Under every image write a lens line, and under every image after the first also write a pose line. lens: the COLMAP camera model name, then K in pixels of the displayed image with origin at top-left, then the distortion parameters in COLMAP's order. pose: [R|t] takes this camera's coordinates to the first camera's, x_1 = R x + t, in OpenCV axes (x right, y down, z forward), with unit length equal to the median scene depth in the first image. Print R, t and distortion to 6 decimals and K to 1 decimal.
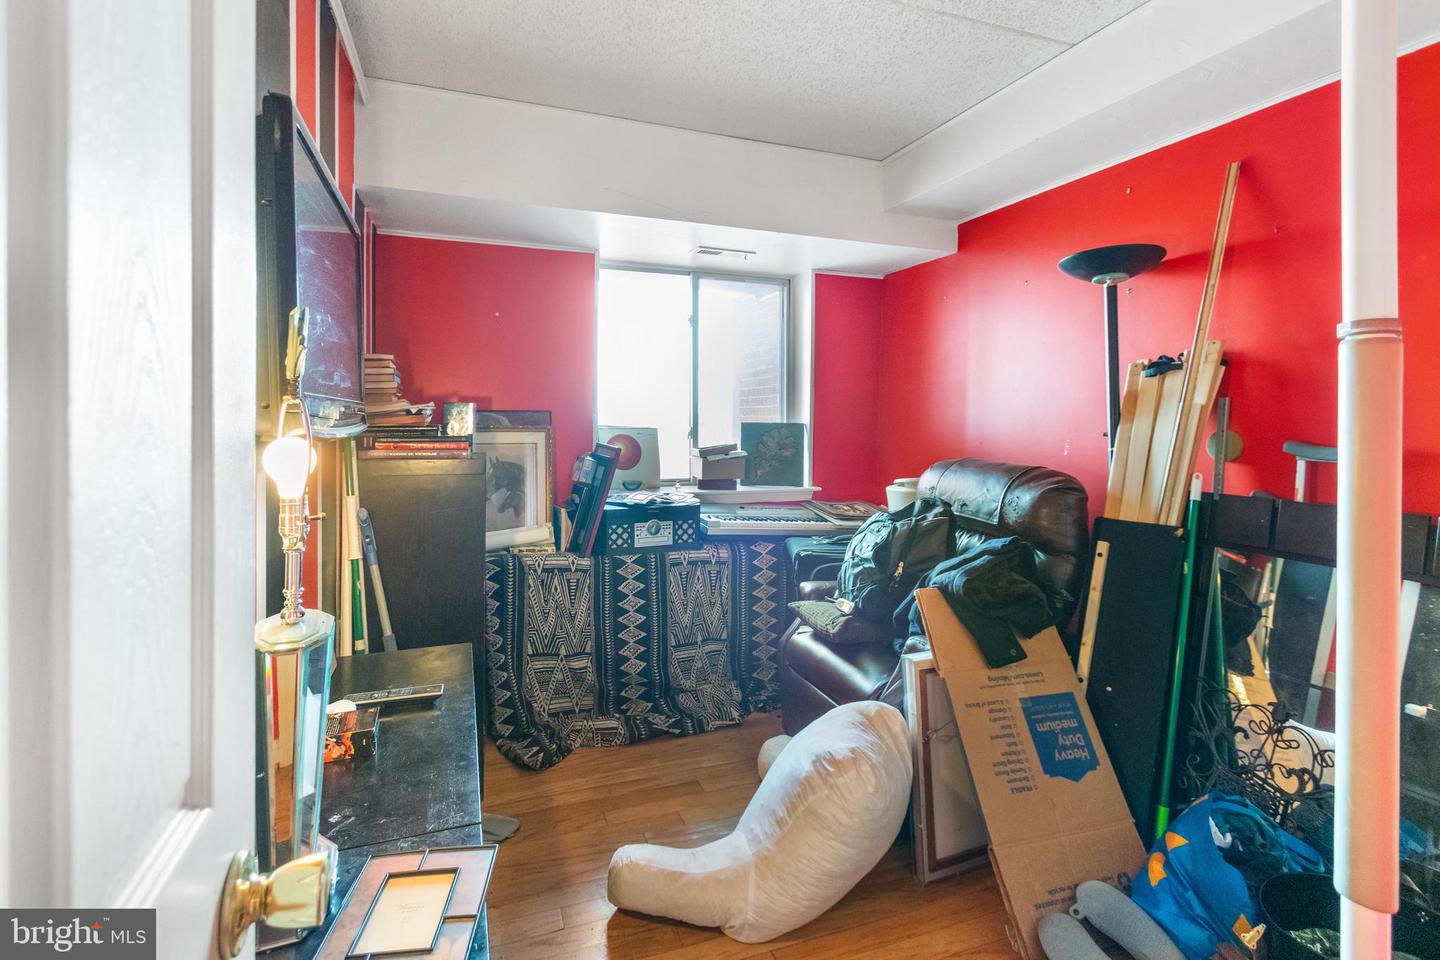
lens RADIAL K [[635.7, 0, 718.0], [0, 635.7, 474.9], [0, 0, 1]] dist [0.002377, 0.000149]
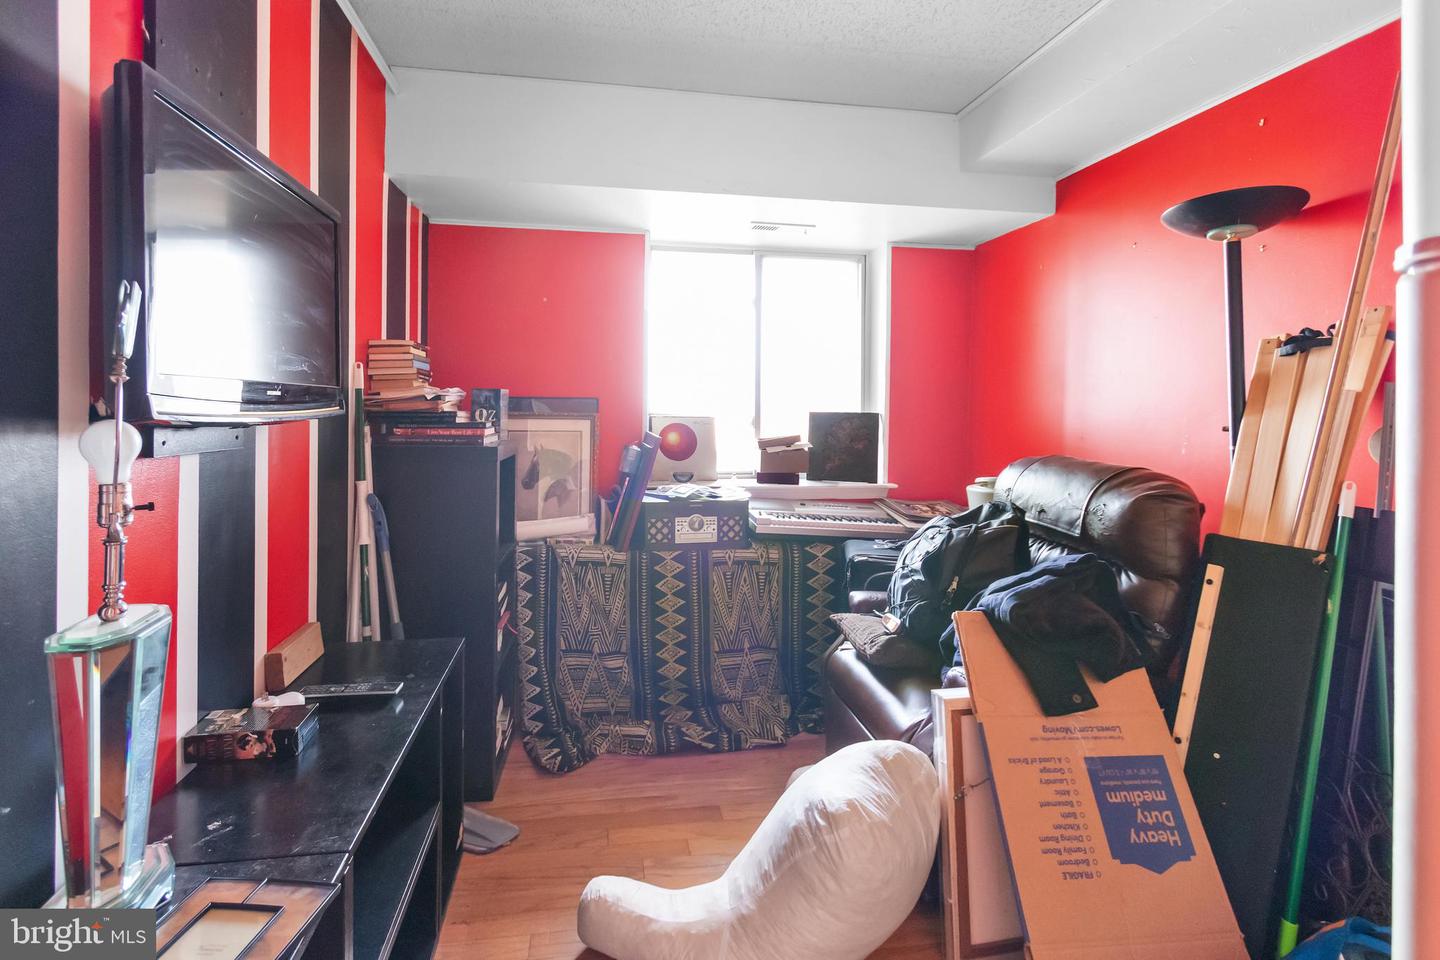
lens RADIAL K [[655.7, 0, 701.9], [0, 655.7, 452.7], [0, 0, 1]] dist [0.002003, -0.001025]
pose [[0.981791, 0.018956, -0.189015, 0.106084], [-0.022687, 0.999588, -0.017599, -0.004229], [0.188604, 0.021566, 0.981816, 0.064580]]
